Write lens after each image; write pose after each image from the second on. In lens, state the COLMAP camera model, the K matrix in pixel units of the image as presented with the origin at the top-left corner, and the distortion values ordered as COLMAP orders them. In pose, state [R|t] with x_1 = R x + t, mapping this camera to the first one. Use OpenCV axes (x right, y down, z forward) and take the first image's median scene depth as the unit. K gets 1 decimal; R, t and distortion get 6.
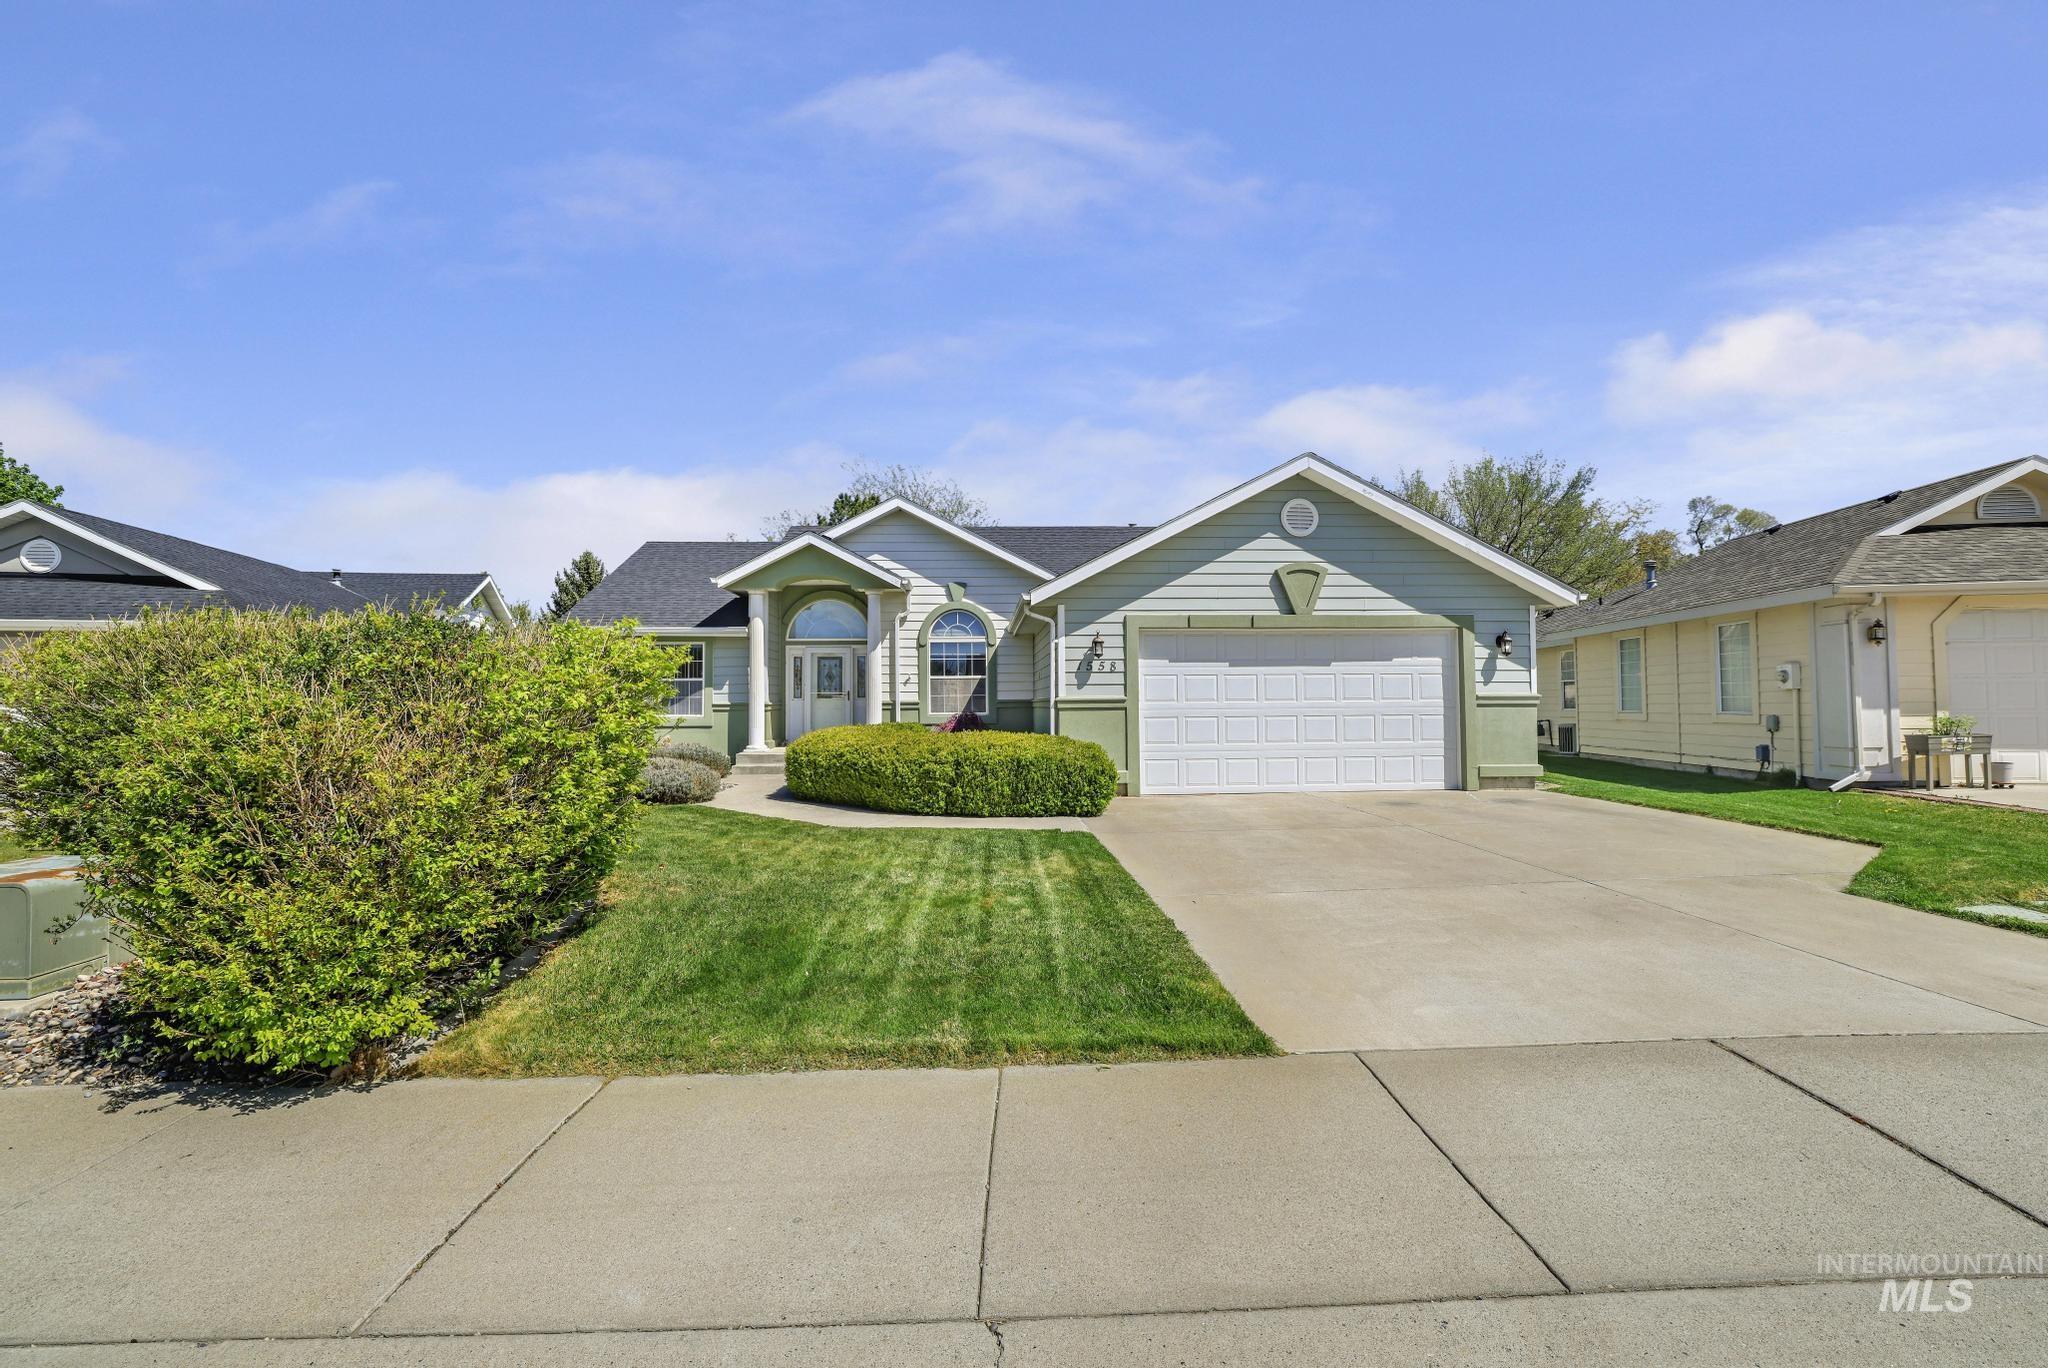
lens RADIAL K [[865.5, 0, 1000.4], [0, 865.5, 679.6], [0, 0, 1]] dist [-0.011488, 0.000085]
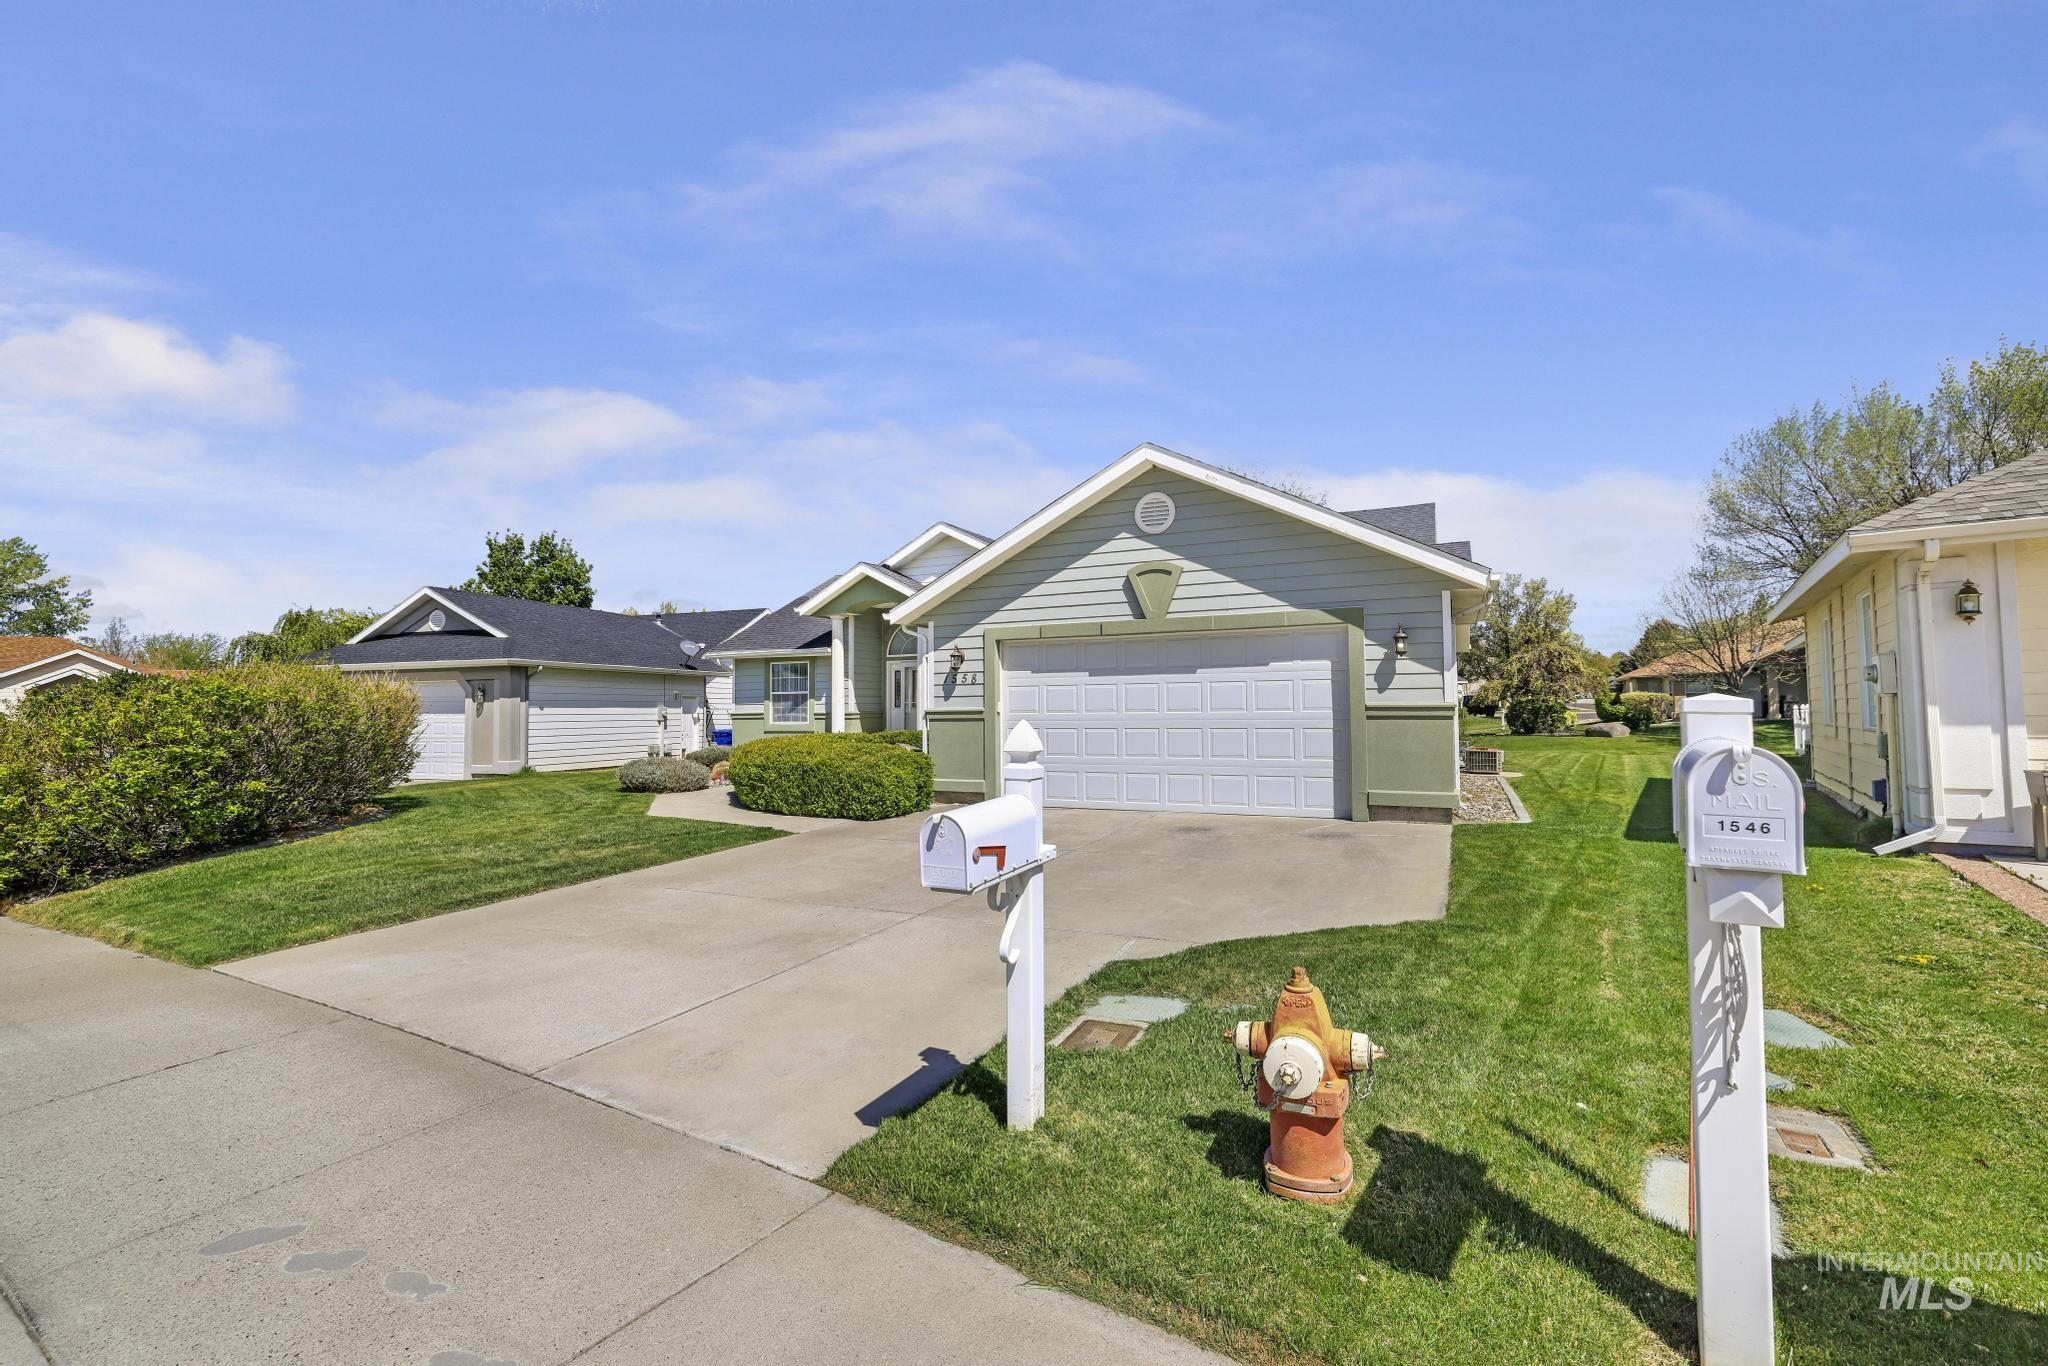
lens RADIAL K [[865.5, 0, 1000.4], [0, 865.5, 678.6], [0, 0, 1]] dist [-0.011488, 0.000085]
pose [[0.872839, -0.018535, -0.487657, 0.646442], [0.015548, 0.999827, -0.010173, -0.004141], [0.487761, 0.001297, 0.872976, 0.113962]]
